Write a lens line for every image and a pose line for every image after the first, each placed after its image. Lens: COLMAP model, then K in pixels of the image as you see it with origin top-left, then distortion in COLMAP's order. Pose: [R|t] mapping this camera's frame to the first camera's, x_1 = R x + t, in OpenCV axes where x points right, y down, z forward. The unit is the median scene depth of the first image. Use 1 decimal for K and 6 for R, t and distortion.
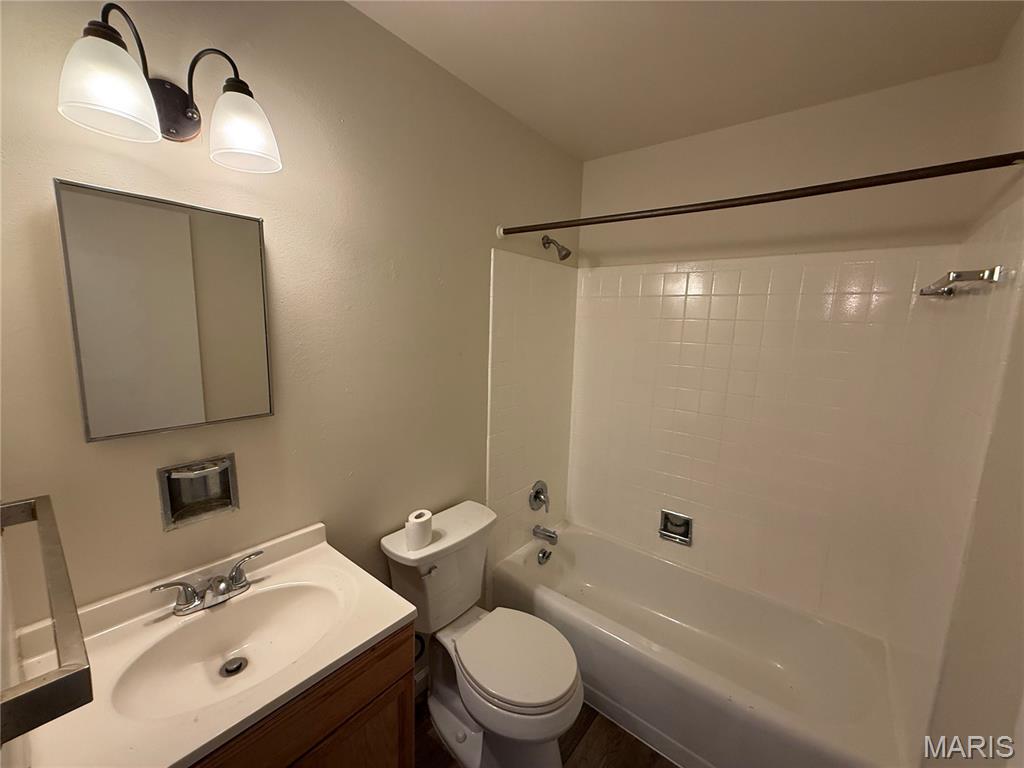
lens RADIAL K [[410.2, 0, 510.7], [0, 410.2, 384.8], [0, 0, 1]] dist [0.003762, 0.000159]
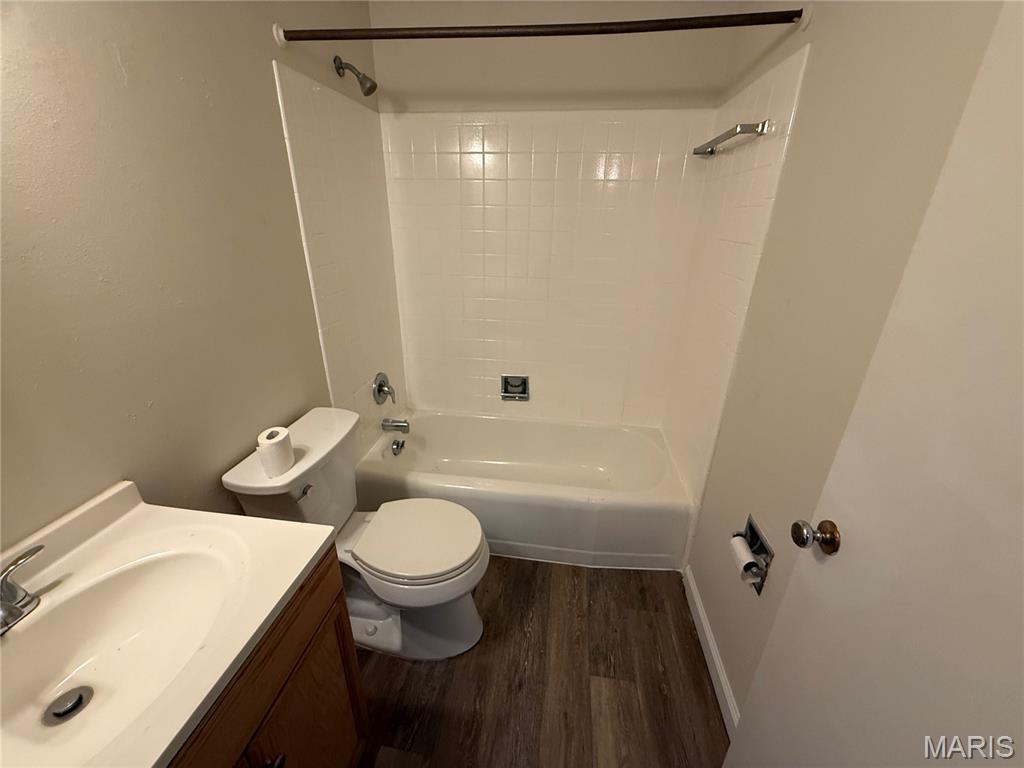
lens RADIAL K [[410.2, 0, 509.5], [0, 410.2, 383.4], [0, 0, 1]] dist [0.003762, 0.000159]
pose [[0.858861, -0.213949, 0.465386, -0.141758], [0.088693, 0.956980, 0.276265, 0.036115], [-0.504472, -0.195997, 0.840888, 0.098603]]
